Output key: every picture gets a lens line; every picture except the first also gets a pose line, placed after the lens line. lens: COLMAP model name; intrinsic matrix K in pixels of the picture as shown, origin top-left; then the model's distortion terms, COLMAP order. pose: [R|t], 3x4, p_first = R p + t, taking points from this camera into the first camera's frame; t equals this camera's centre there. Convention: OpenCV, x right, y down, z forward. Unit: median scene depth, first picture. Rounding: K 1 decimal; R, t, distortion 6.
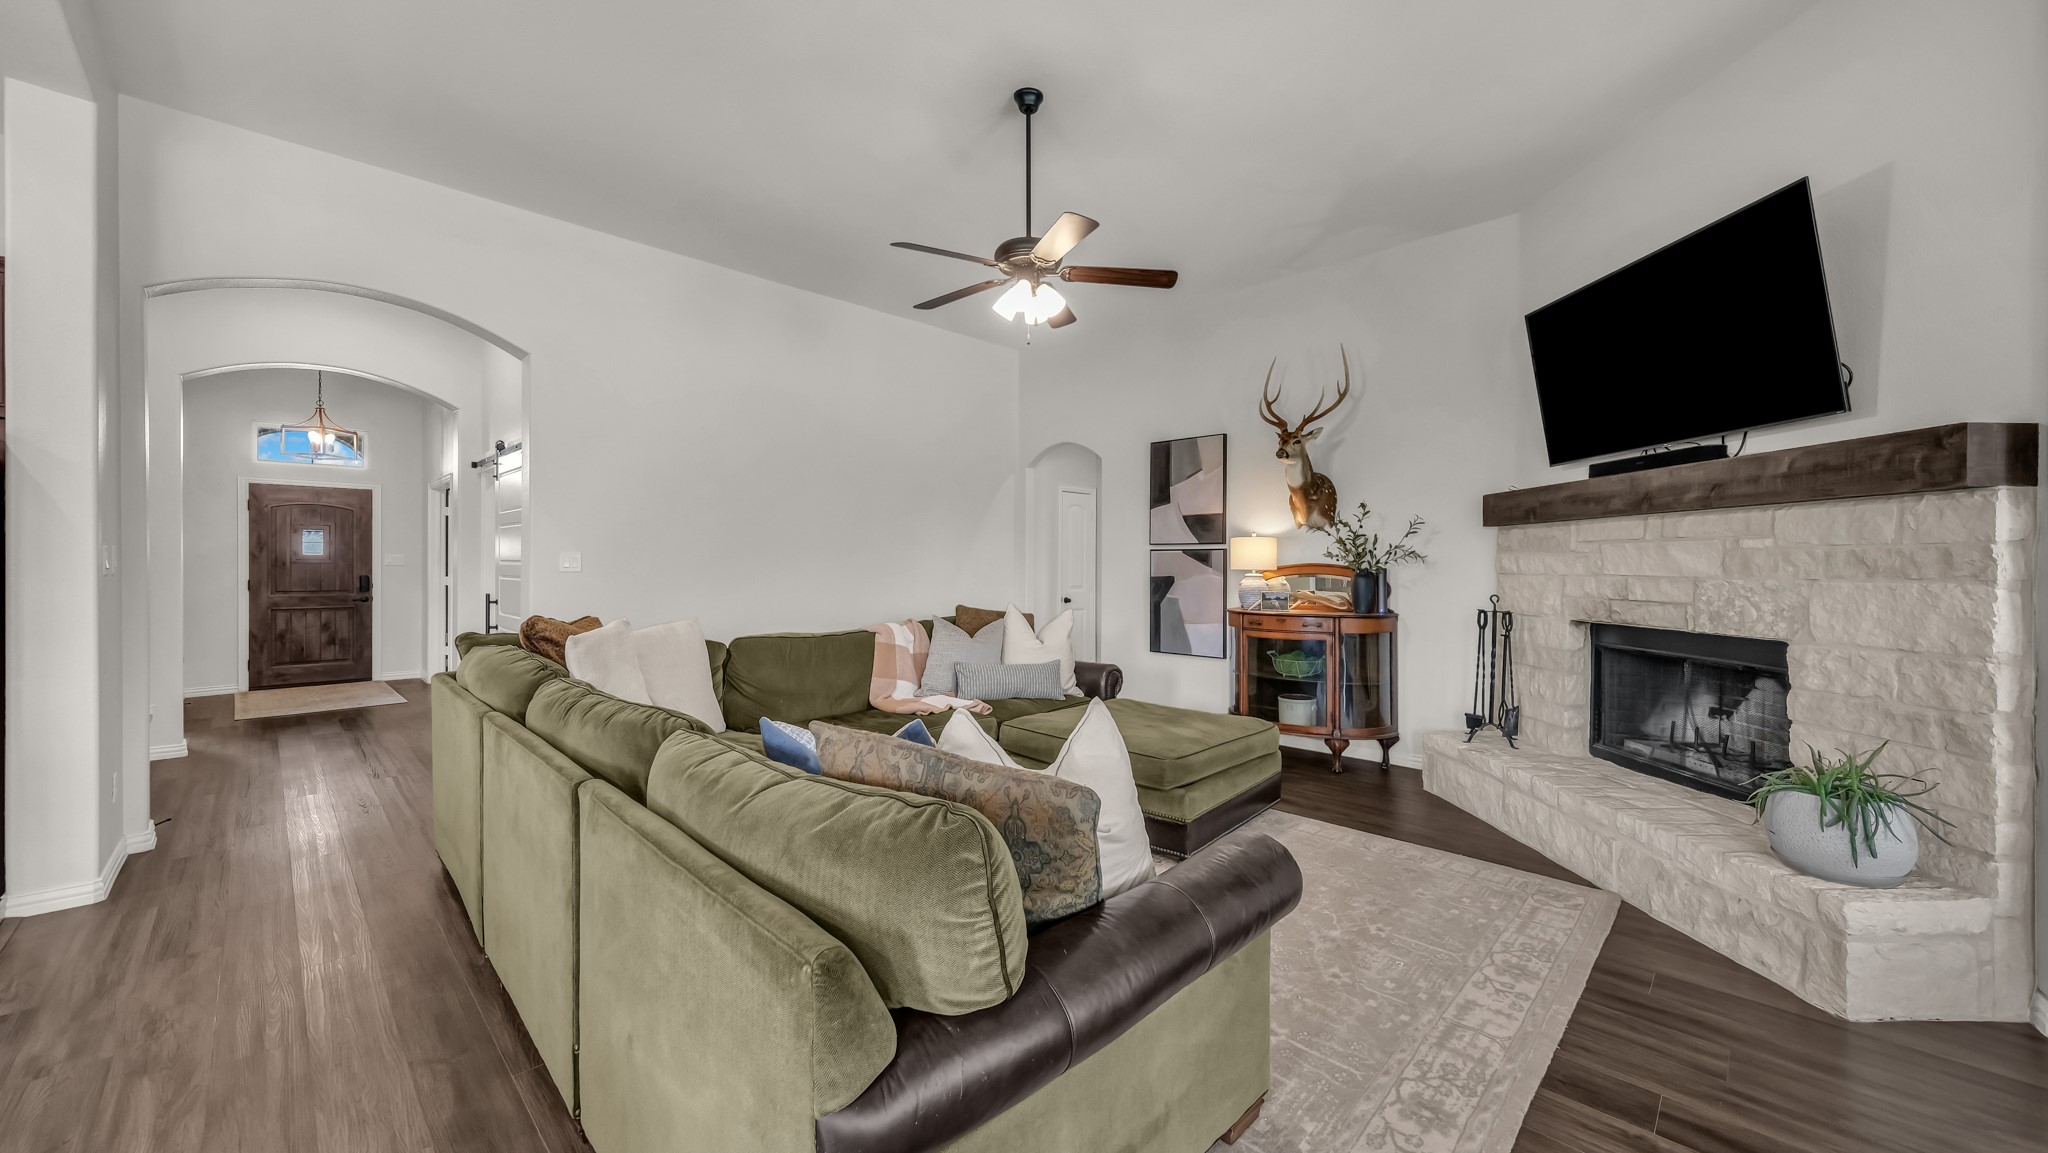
lens RADIAL K [[791.7, 0, 1060.5], [0, 791.7, 562.2], [0, 0, 1]] dist [0.014305, 0.000063]
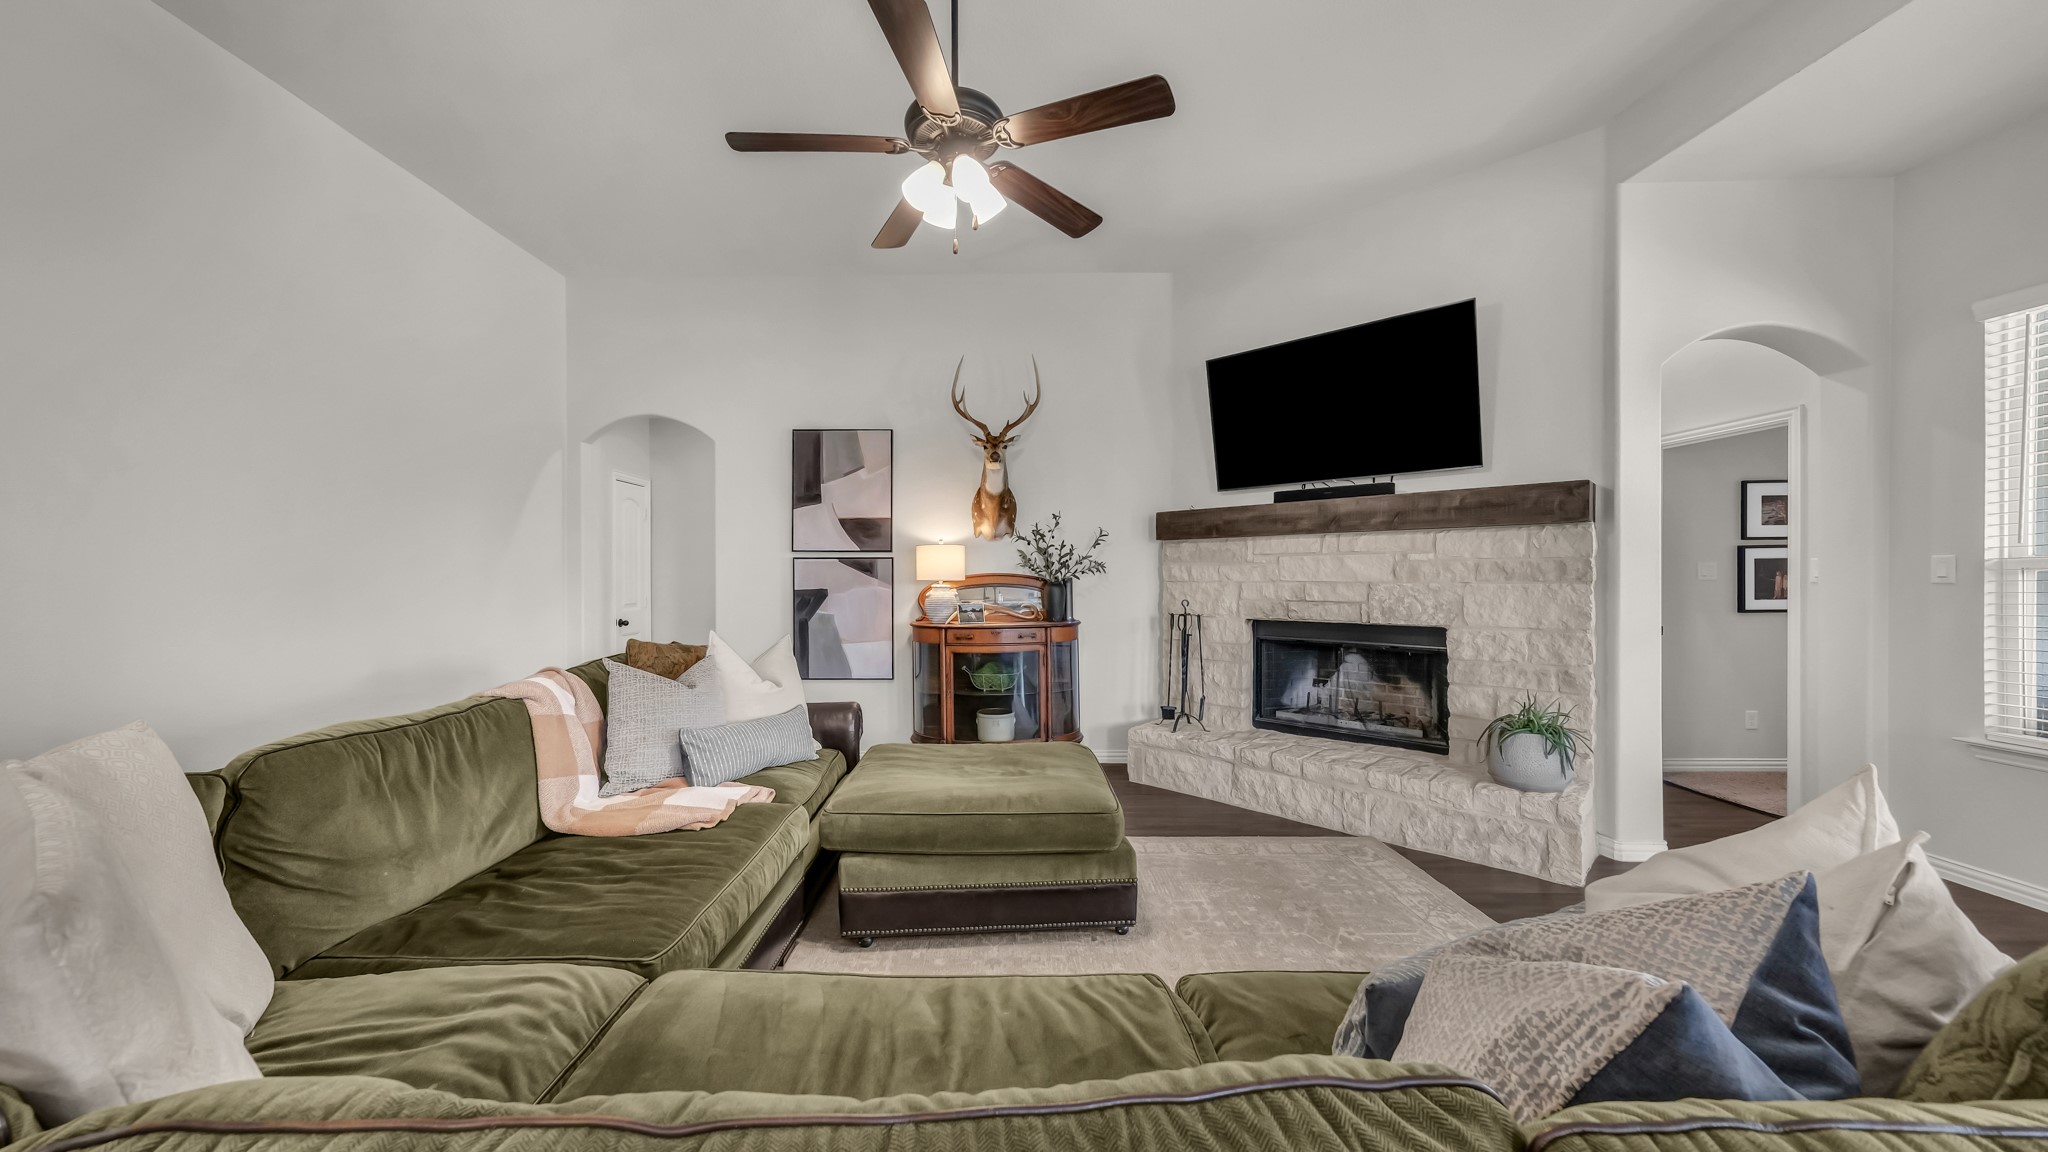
lens RADIAL K [[728.6, 0, 1024.0], [0, 728.6, 576.0], [0, 0, 1]] dist [-0.000447, 0.000034]
pose [[0.722569, -0.004432, 0.691284, -0.391315], [0.002747, 0.999990, 0.003540, 0.002553], [-0.691293, -0.000659, 0.722574, 0.453164]]
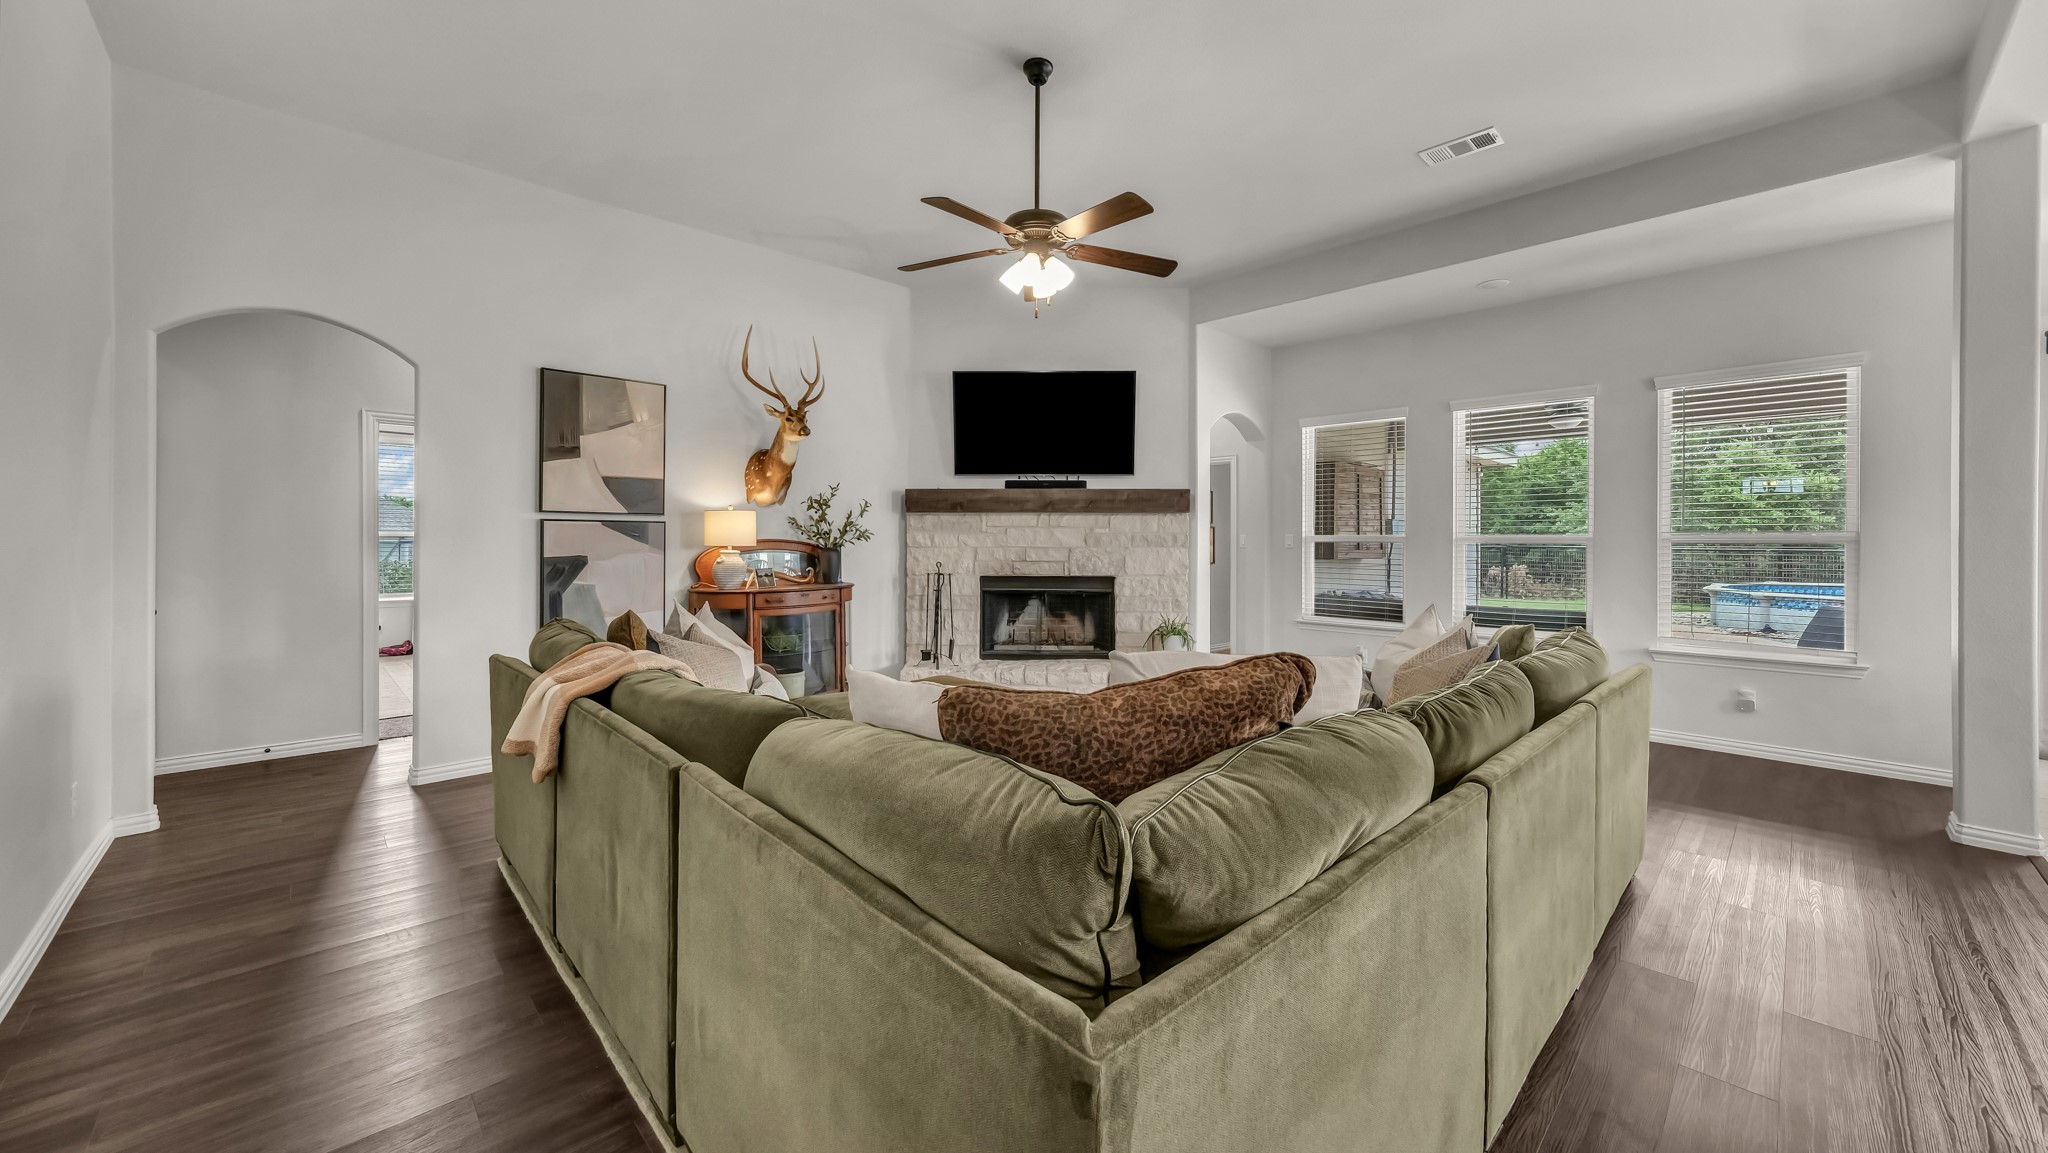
lens RADIAL K [[745.5, 0, 1048.9], [0, 745.5, 541.2], [0, 0, 1]] dist [0.013037, 0.000090]
pose [[0.034659, -0.000651, 0.999399, -0.872696], [-0.004219, 0.999991, 0.000798, 0.002429], [-0.999390, -0.004244, 0.034656, 0.854988]]
